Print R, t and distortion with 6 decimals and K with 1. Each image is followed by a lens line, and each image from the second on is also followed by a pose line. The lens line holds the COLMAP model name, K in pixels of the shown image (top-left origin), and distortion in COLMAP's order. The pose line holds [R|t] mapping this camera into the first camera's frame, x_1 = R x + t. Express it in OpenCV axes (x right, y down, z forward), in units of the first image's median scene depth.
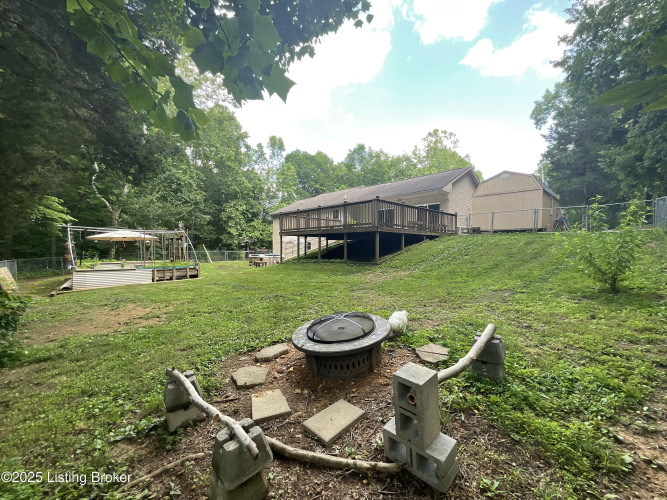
lens RADIAL K [[270.7, 0, 333.5], [0, 270.7, 250.0], [0, 0, 1]] dist [-0.011941, 0.012035]
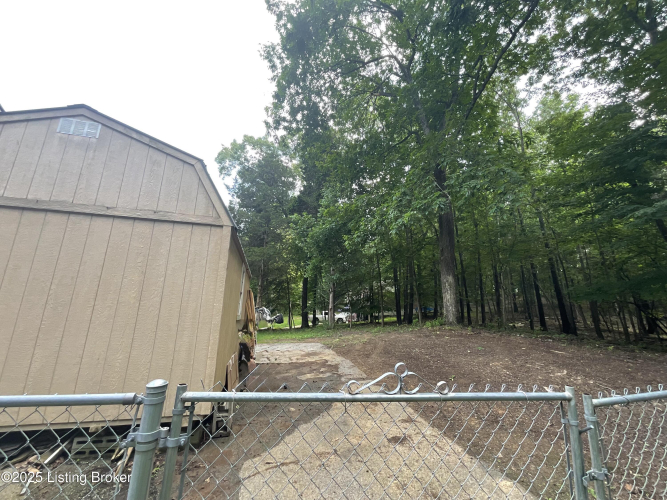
lens RADIAL K [[270.7, 0, 333.5], [0, 270.7, 250.0], [0, 0, 1]] dist [-0.011941, 0.012035]
pose [[0.471012, 0.202378, 0.858598, 0.451633], [-0.008281, 0.974299, -0.225107, -0.117342], [-0.882088, 0.098918, 0.460583, 0.597572]]
